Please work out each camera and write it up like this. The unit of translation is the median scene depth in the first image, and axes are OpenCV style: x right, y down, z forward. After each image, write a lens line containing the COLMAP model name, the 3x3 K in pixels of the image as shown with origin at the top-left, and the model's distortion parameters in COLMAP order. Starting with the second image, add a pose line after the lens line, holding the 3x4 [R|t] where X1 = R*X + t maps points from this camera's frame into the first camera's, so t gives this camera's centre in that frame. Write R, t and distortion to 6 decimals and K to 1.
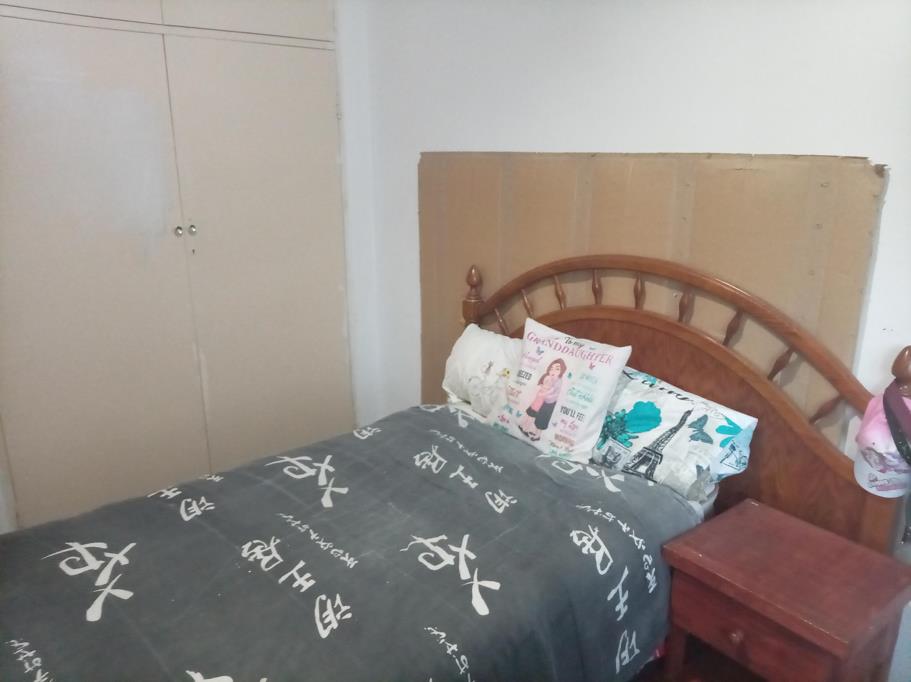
lens RADIAL K [[686.9, 0, 455.5], [0, 686.9, 341.0], [0, 0, 1]] dist [-0.000916, -0.002776]
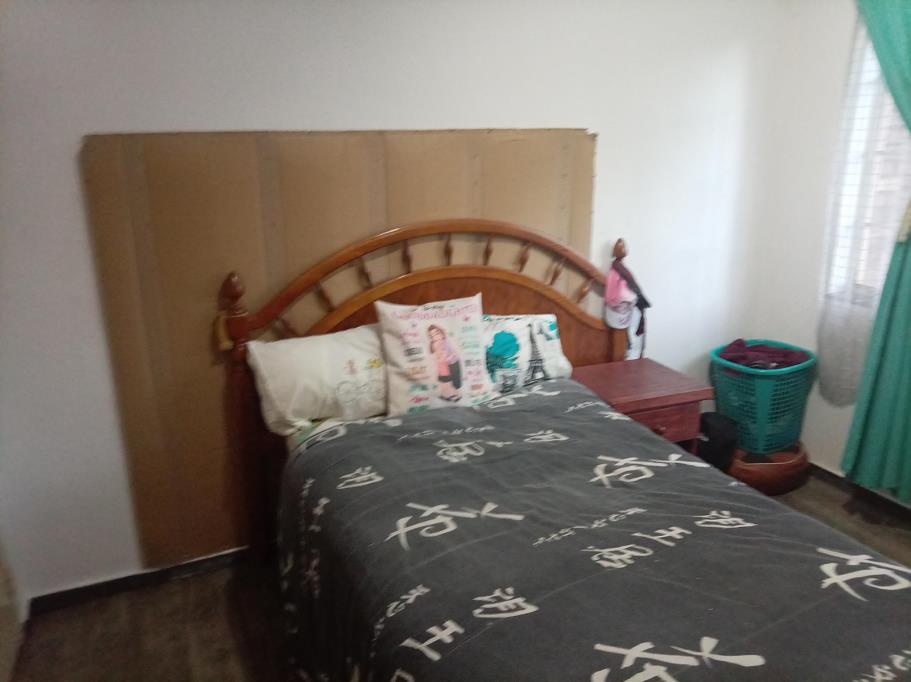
lens RADIAL K [[690.2, 0, 455.5], [0, 690.2, 341.0], [0, 0, 1]] dist [0.057755, -0.000047]
pose [[0.284668, -0.283057, 0.915884, -0.865351], [0.271123, 0.940177, 0.206297, -0.169681], [-0.919487, 0.189591, 0.344382, 0.628041]]
